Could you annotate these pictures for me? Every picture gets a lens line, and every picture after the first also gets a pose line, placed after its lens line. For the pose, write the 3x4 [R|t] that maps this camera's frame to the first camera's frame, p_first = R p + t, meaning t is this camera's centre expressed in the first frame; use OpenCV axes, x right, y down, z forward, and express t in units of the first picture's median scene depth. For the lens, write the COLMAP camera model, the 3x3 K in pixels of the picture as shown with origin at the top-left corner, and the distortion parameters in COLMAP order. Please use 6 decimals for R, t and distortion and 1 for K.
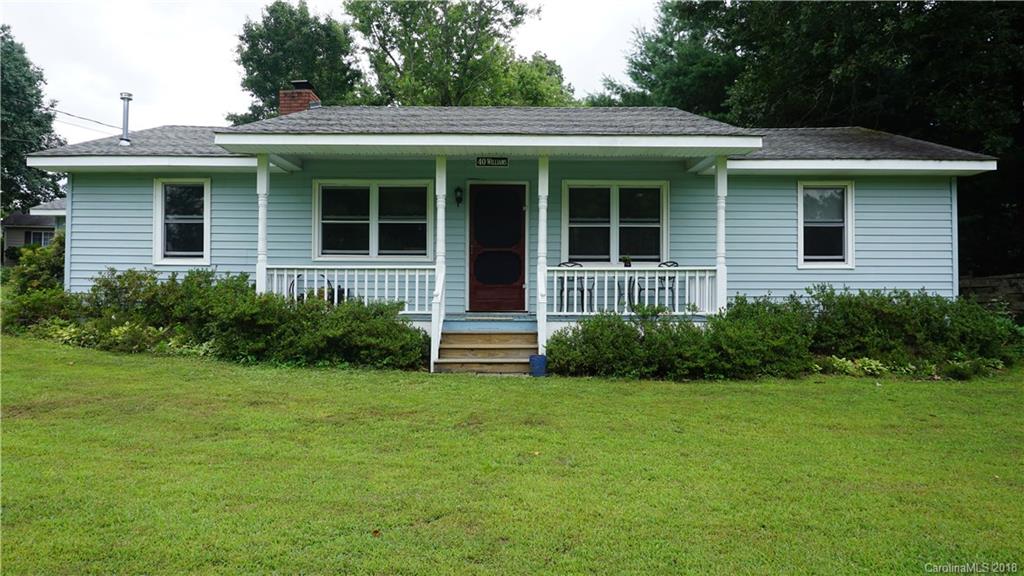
lens RADIAL K [[694.6, 0, 512.1], [0, 694.6, 286.1], [0, 0, 1]] dist [-0.015648, -0.000728]
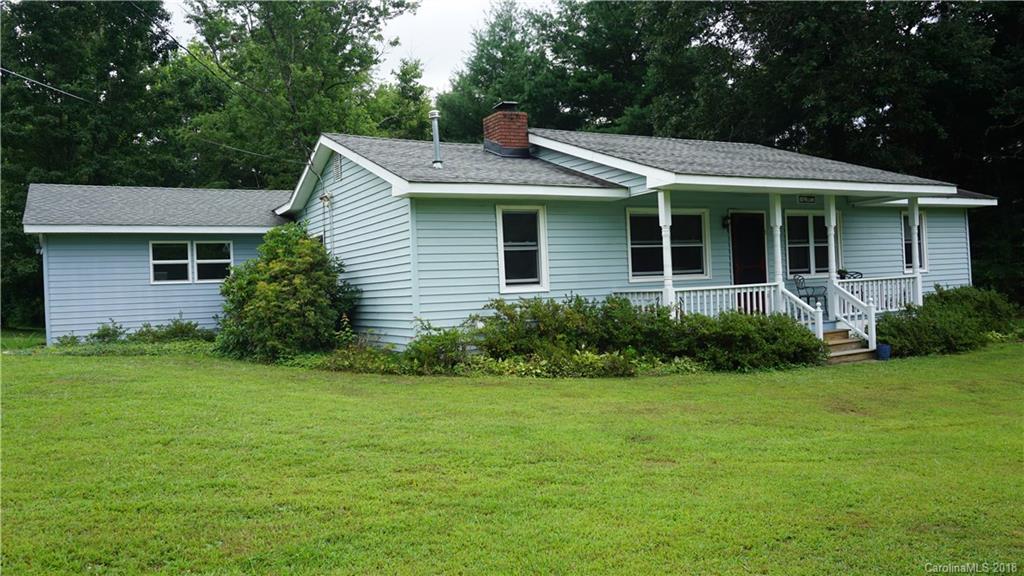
lens RADIAL K [[817.5, 0, 513.4], [0, 817.5, 286.3], [0, 0, 1]] dist [0.014226, -0.002891]
pose [[0.838869, -0.043423, 0.542598, -1.119968], [0.069261, 0.997226, -0.027274, -0.008596], [-0.539908, 0.060460, 0.839550, 0.033927]]
